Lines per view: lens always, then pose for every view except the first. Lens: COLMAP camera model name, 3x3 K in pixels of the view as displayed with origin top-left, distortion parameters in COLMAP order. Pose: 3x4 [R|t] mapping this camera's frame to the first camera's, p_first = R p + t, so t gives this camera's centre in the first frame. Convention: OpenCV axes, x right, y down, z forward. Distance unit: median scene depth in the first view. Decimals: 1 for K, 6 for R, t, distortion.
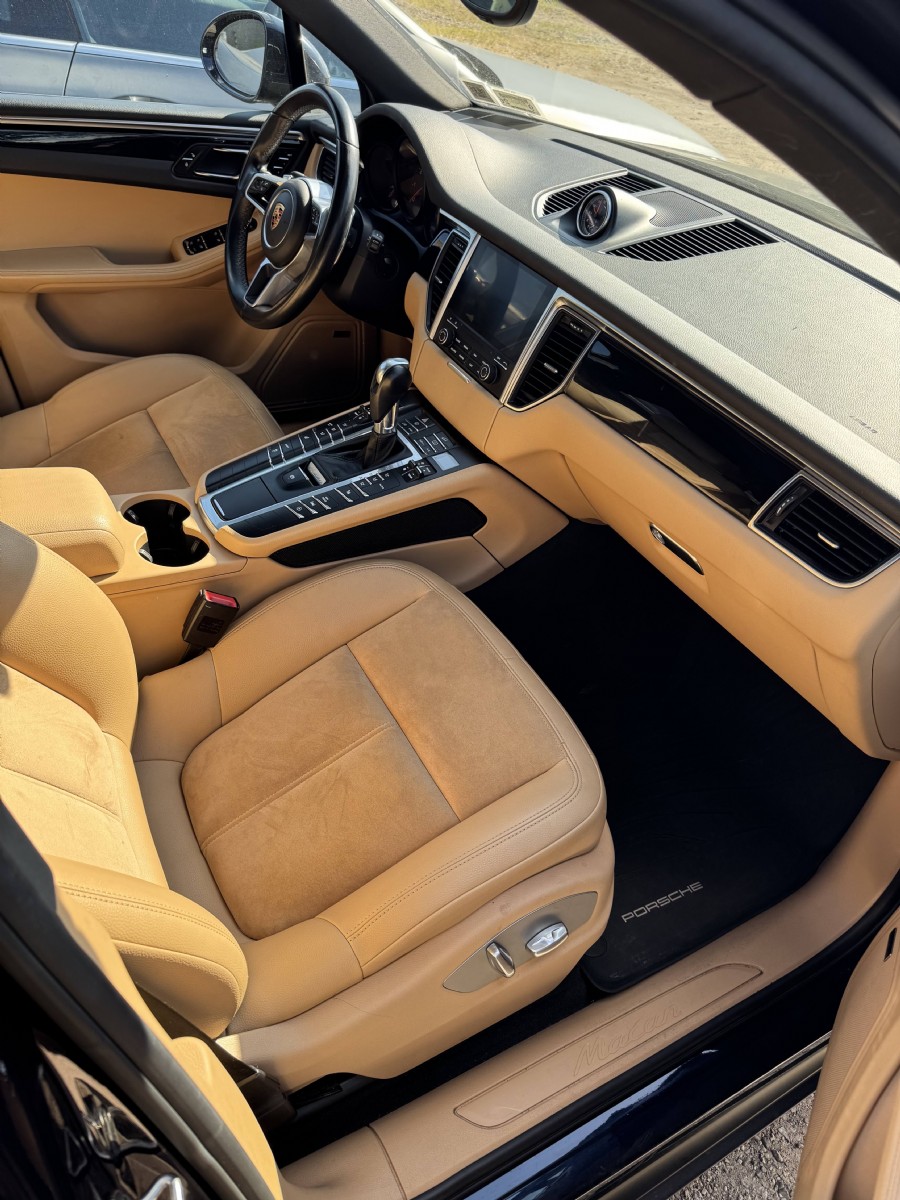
lens RADIAL K [[872.3, 0, 450.0], [0, 872.3, 600.0], [0, 0, 1]] dist [0.000430, 0.000032]
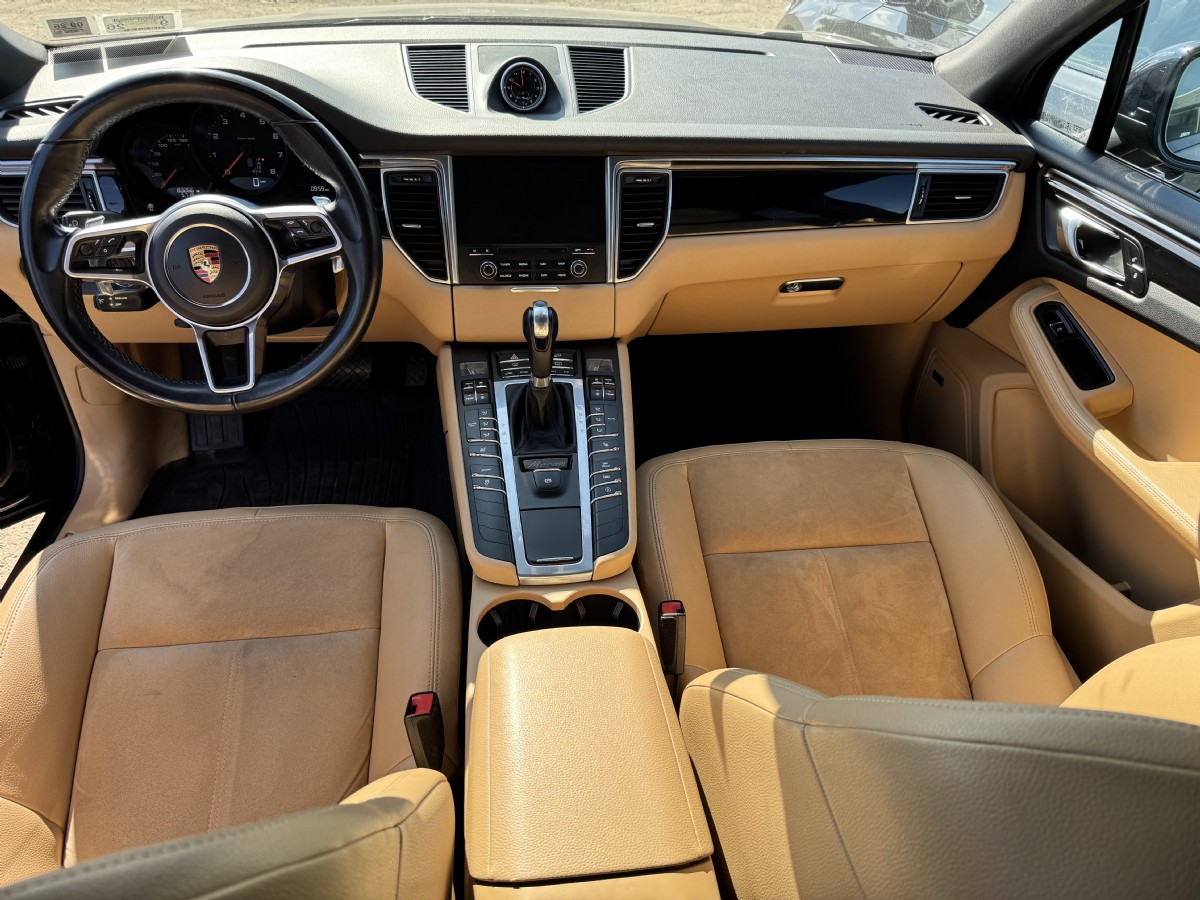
lens RADIAL K [[872.3, 0, 600.0], [0, 872.3, 450.0], [0, 0, 1]] dist [0.000430, 0.000032]
pose [[0.365150, -0.635485, 0.680312, -0.760524], [0.591039, 0.722853, 0.357989, -0.460197], [-0.719262, 0.271371, 0.639547, 0.426641]]
